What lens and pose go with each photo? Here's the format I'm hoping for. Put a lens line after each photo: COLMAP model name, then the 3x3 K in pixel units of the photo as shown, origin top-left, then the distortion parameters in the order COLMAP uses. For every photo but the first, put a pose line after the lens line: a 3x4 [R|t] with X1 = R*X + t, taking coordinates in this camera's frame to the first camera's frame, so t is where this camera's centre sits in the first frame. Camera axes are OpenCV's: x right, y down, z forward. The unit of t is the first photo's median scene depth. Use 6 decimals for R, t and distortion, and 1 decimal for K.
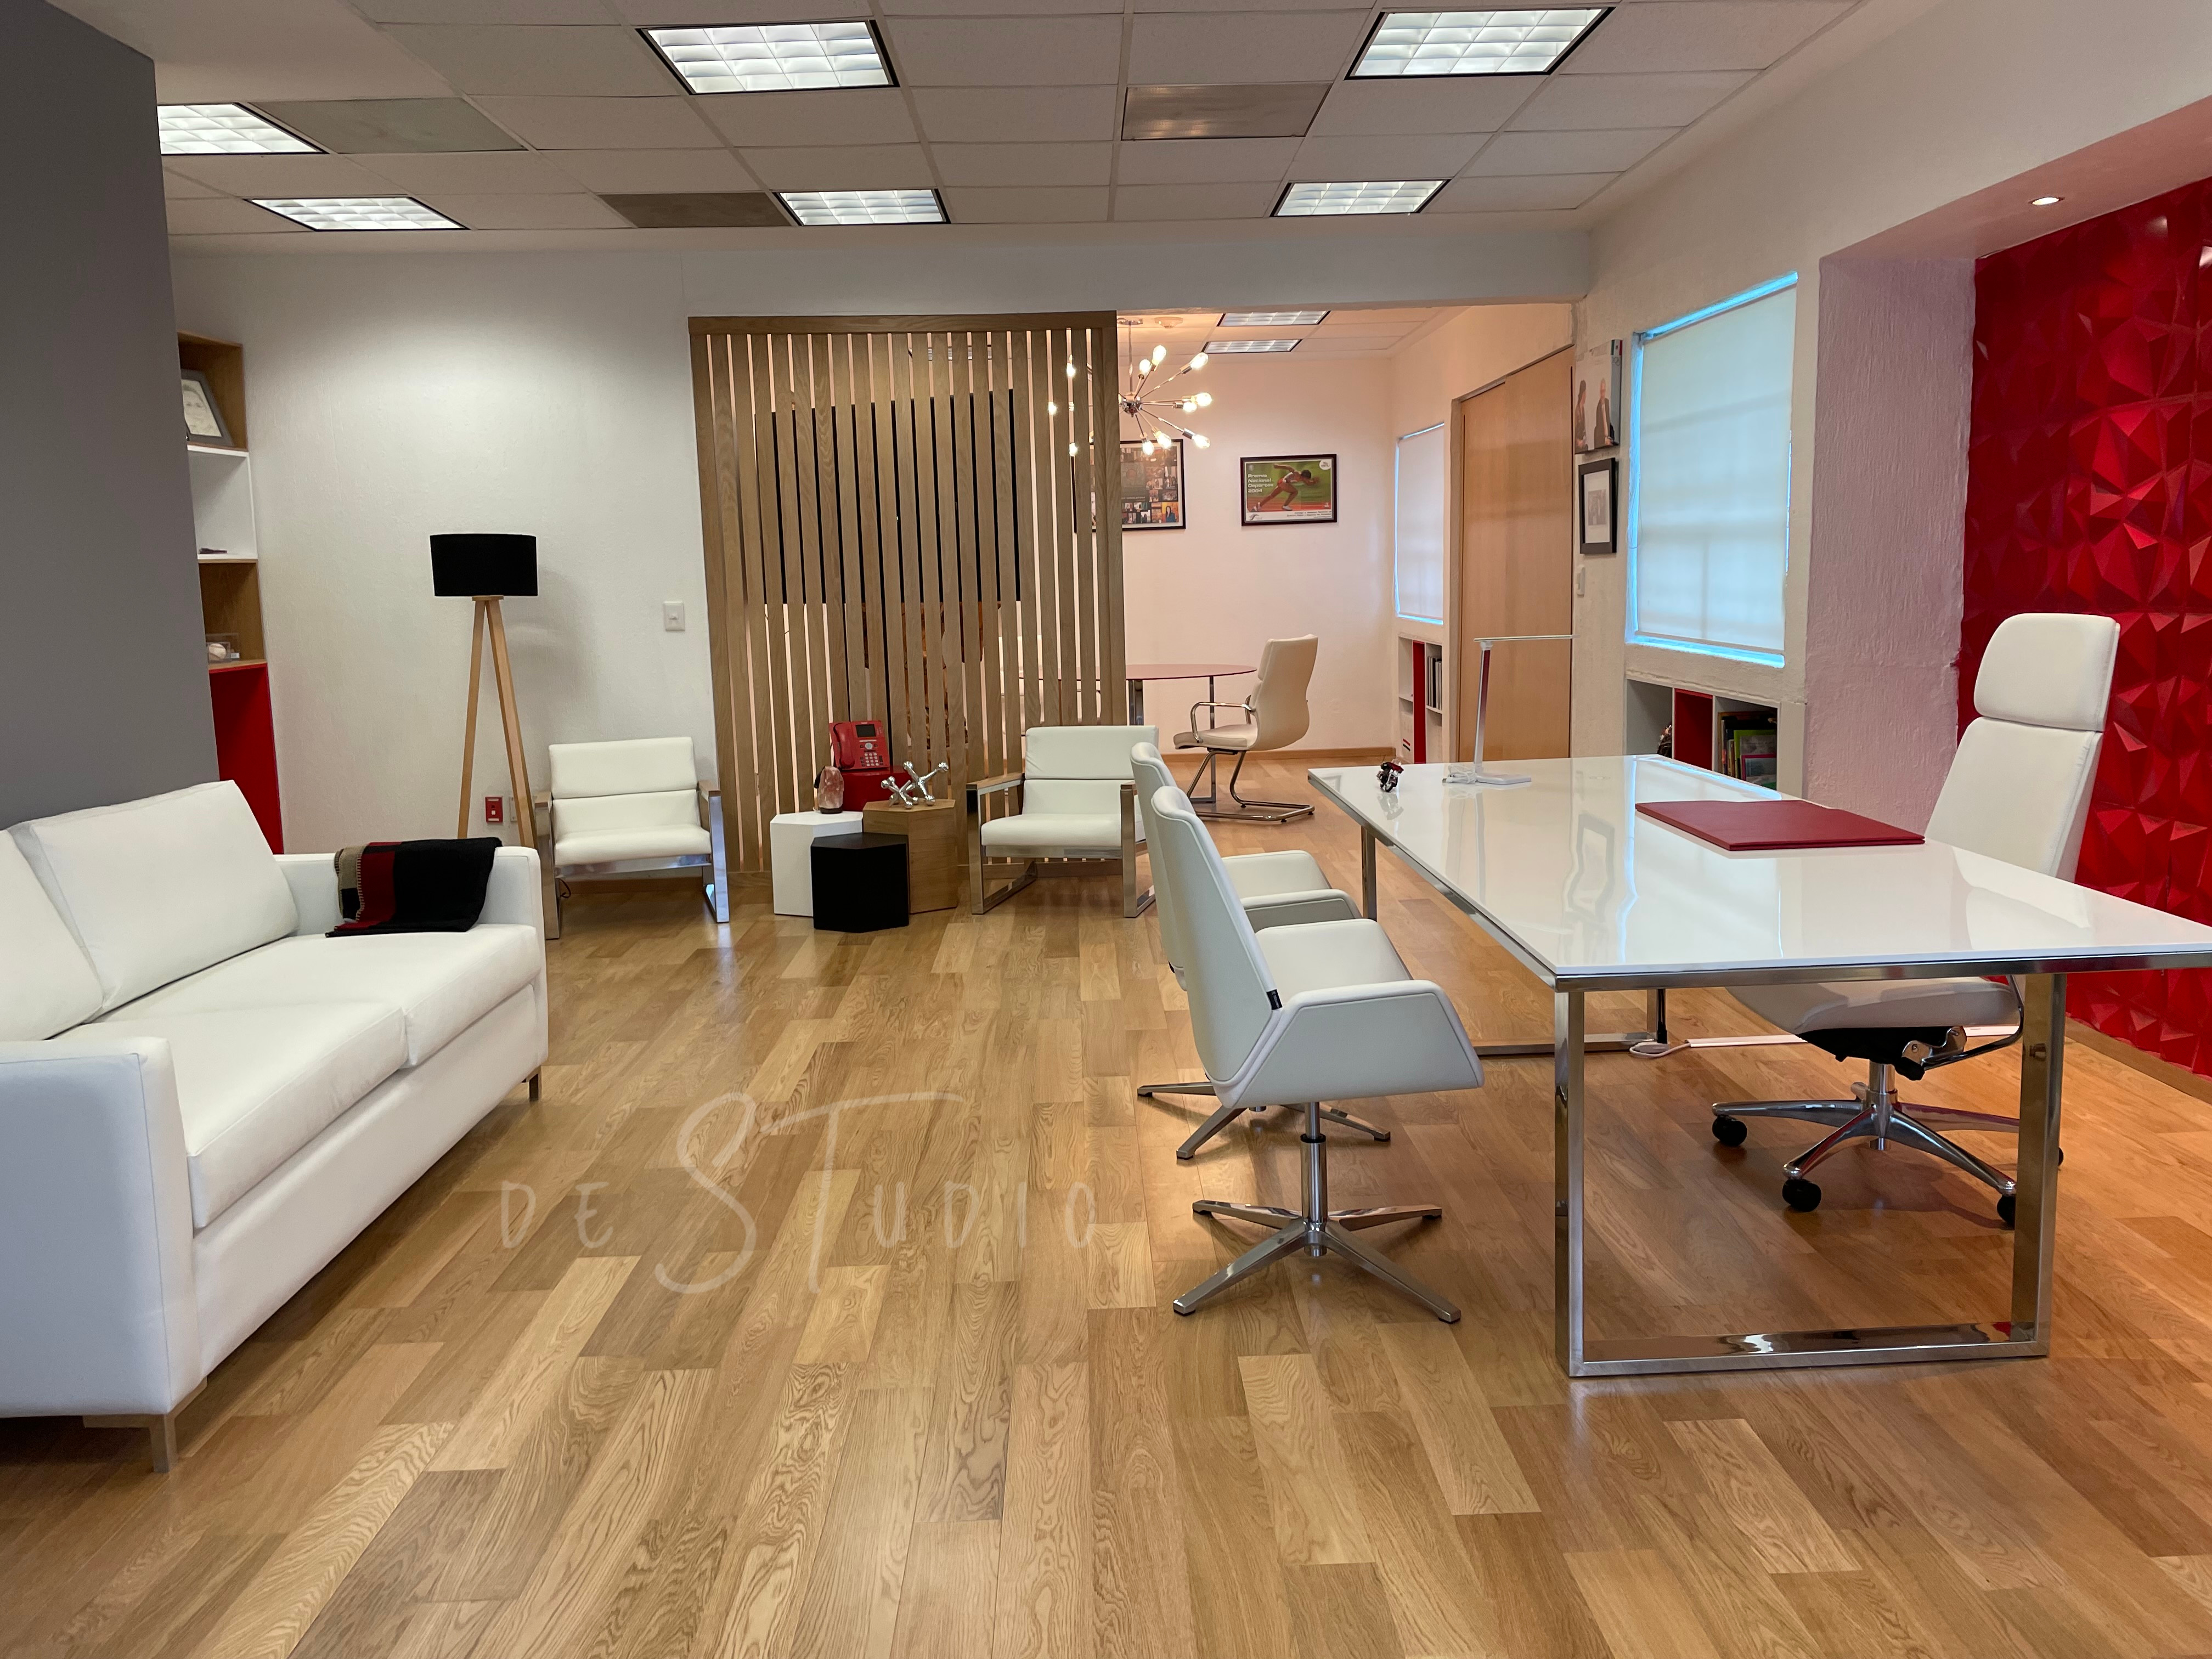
lens RADIAL K [[1665.5, 0, 1130.3], [0, 1665.5, 802.6], [0, 0, 1]] dist [0.084322, -0.104801]
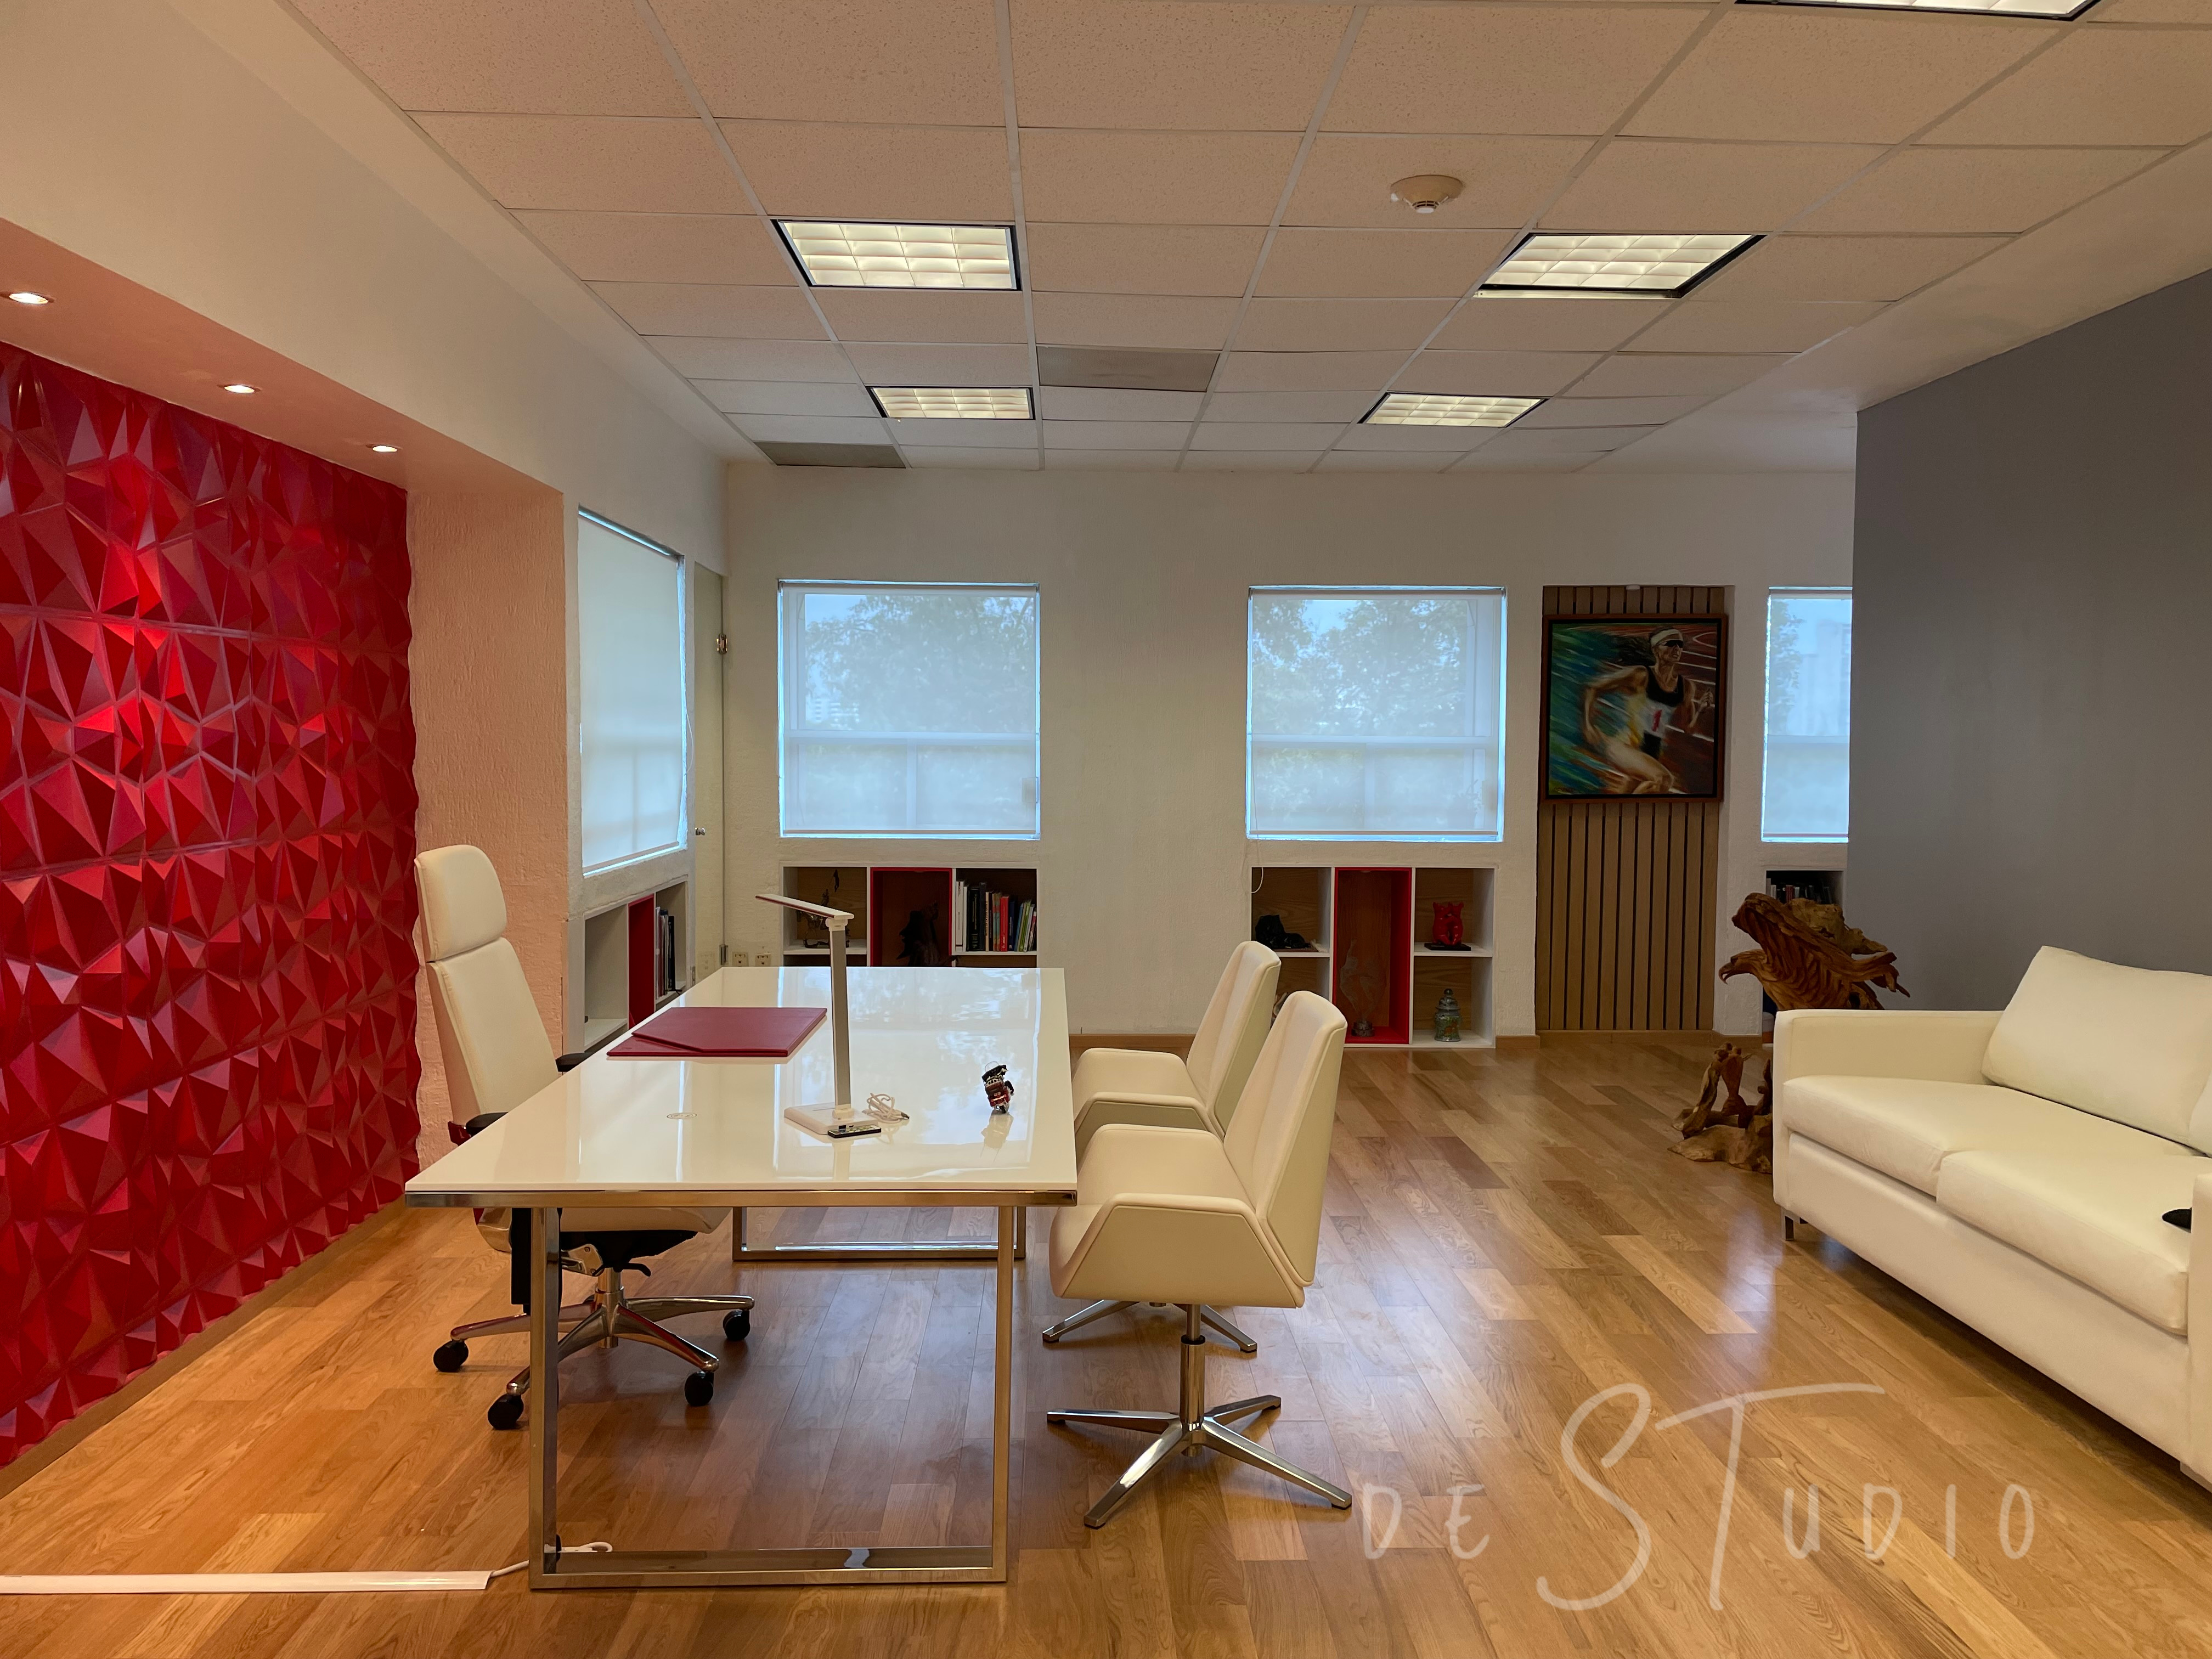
lens RADIAL K [[1665.5, 0, 1124.6], [0, 1665.5, 823.0], [0, 0, 1]] dist [0.084322, -0.104801]
pose [[-0.999798, 0.019586, -0.004523, 0.066055], [0.018396, 0.982225, 0.186804, -0.167918], [0.008101, 0.186683, -0.982387, 1.083362]]
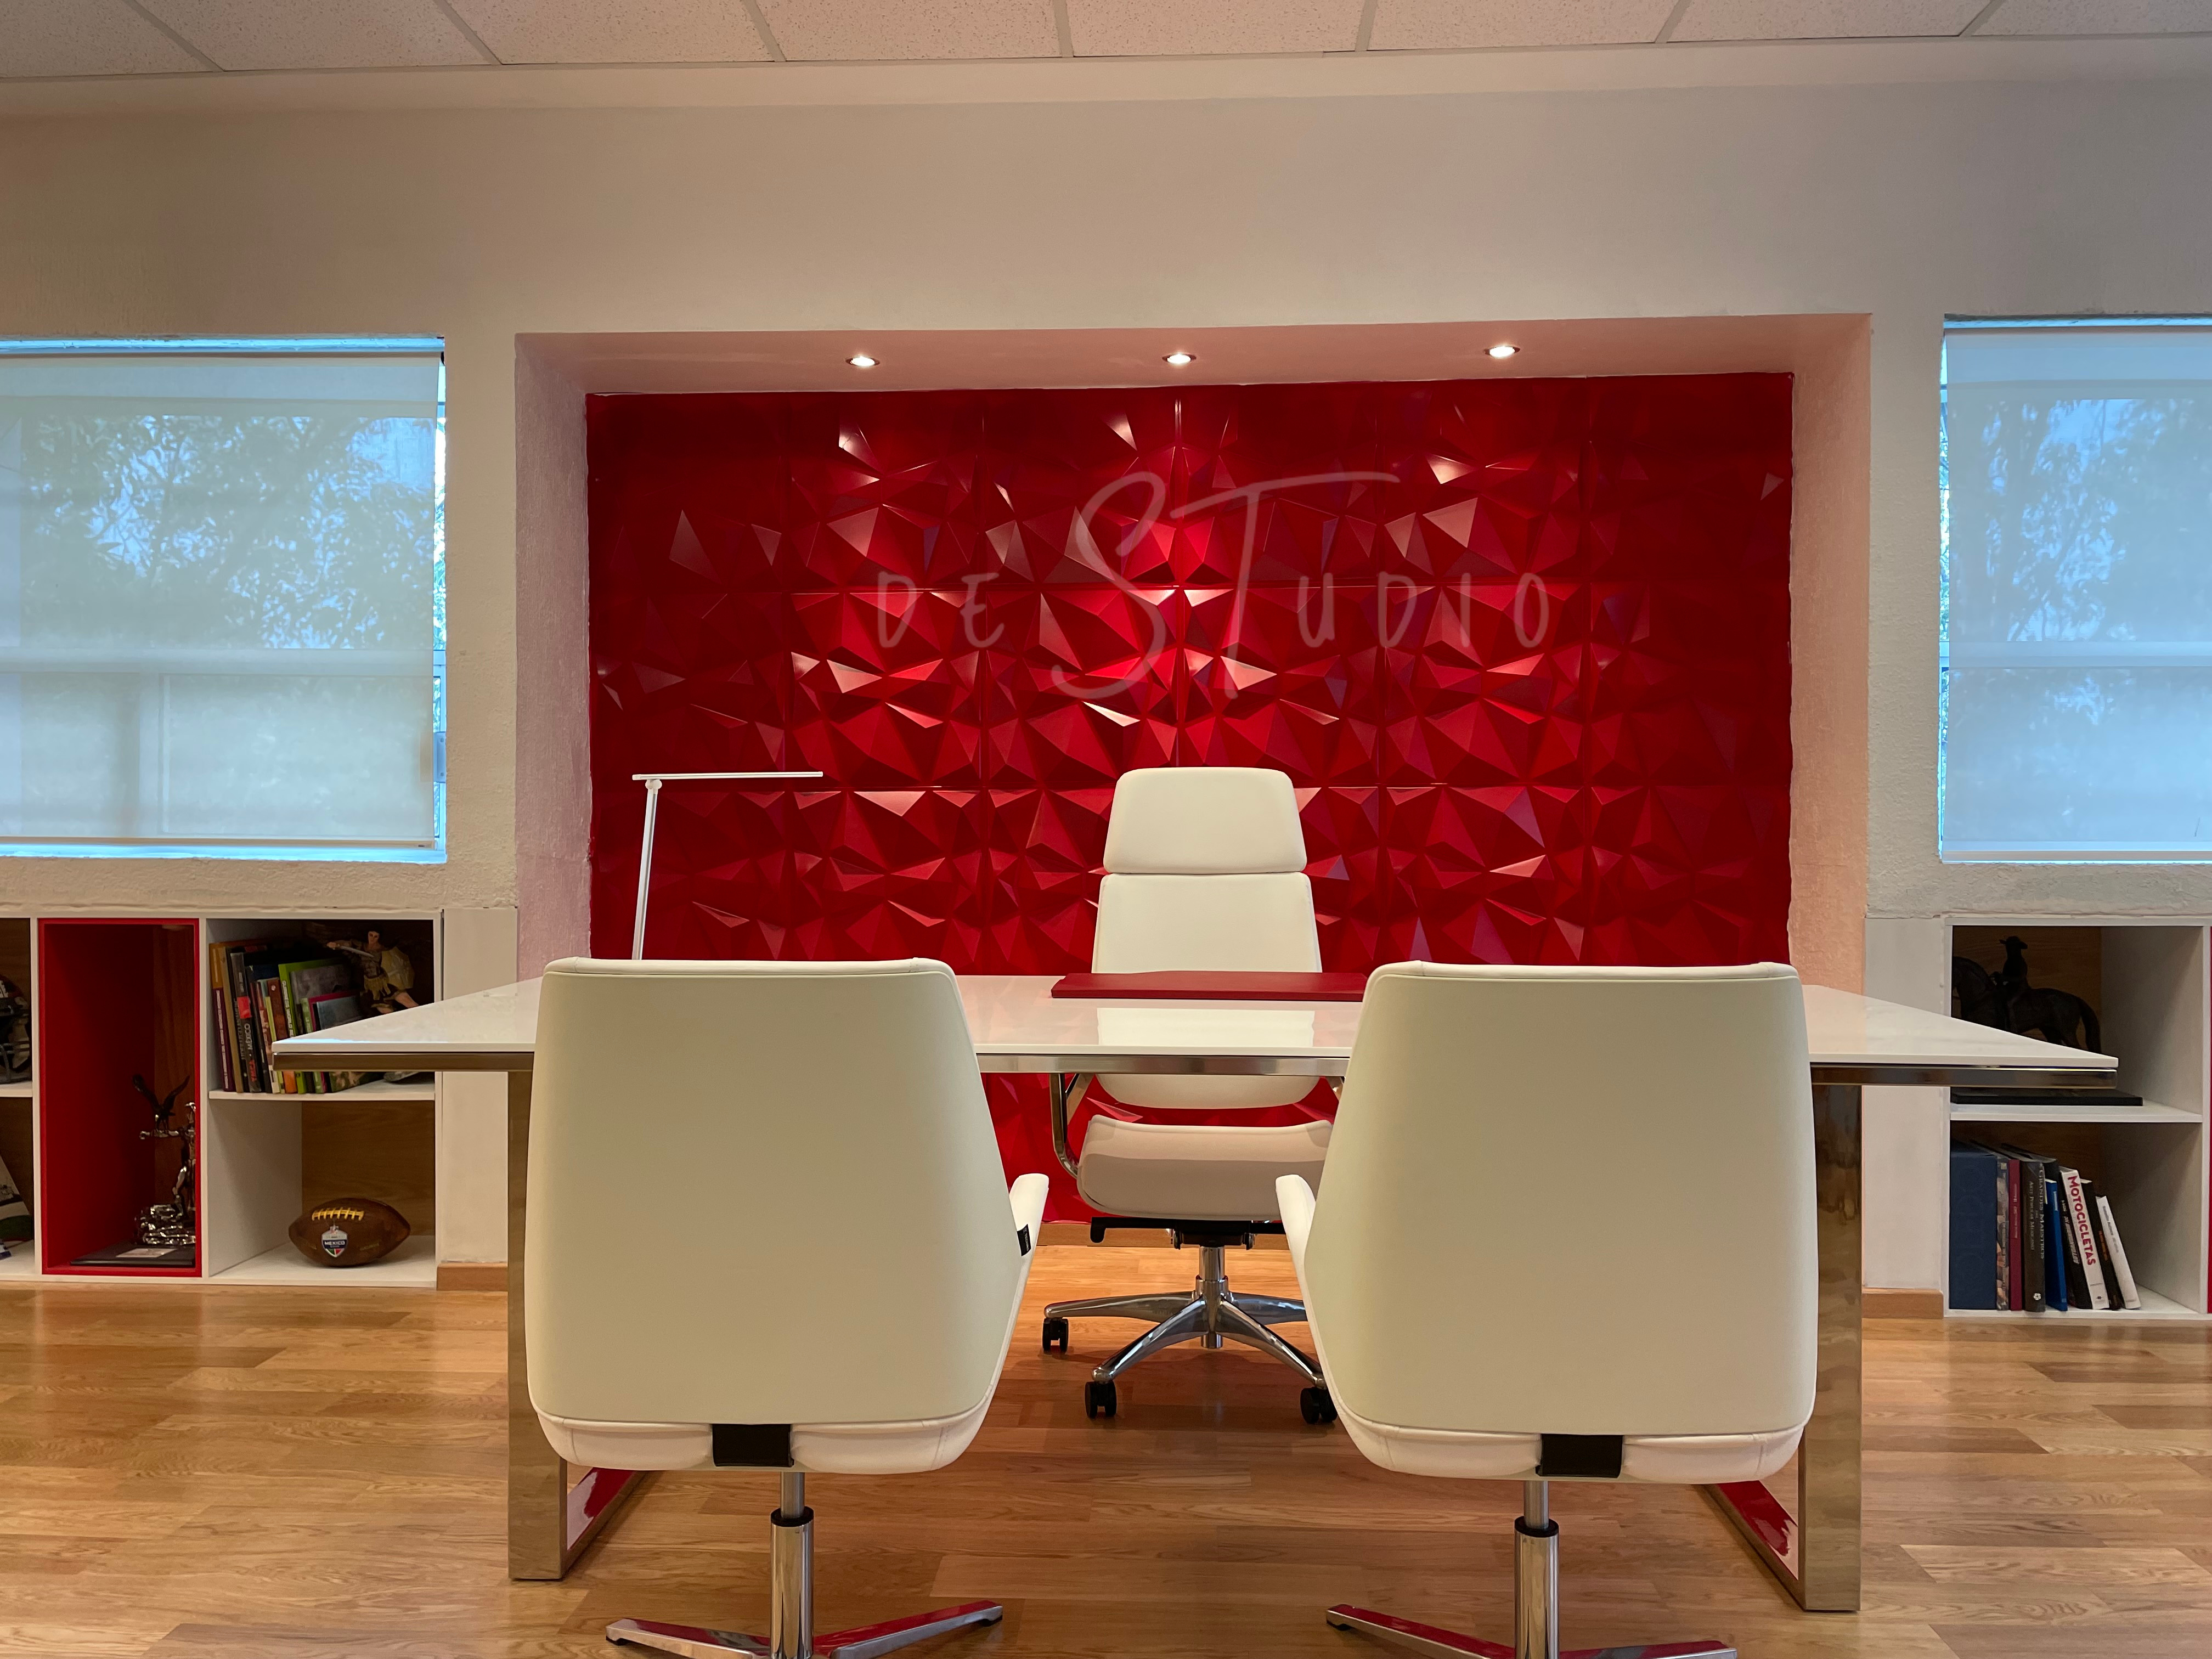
lens RADIAL K [[1665.5, 0, 1104.3], [0, 1665.5, 841.0], [0, 0, 1]] dist [0.084322, -0.104801]
pose [[0.081336, 0.025107, 0.996370, -0.249405], [0.132607, 0.990523, -0.035785, -0.020095], [-0.987826, 0.135036, 0.077236, 0.521610]]
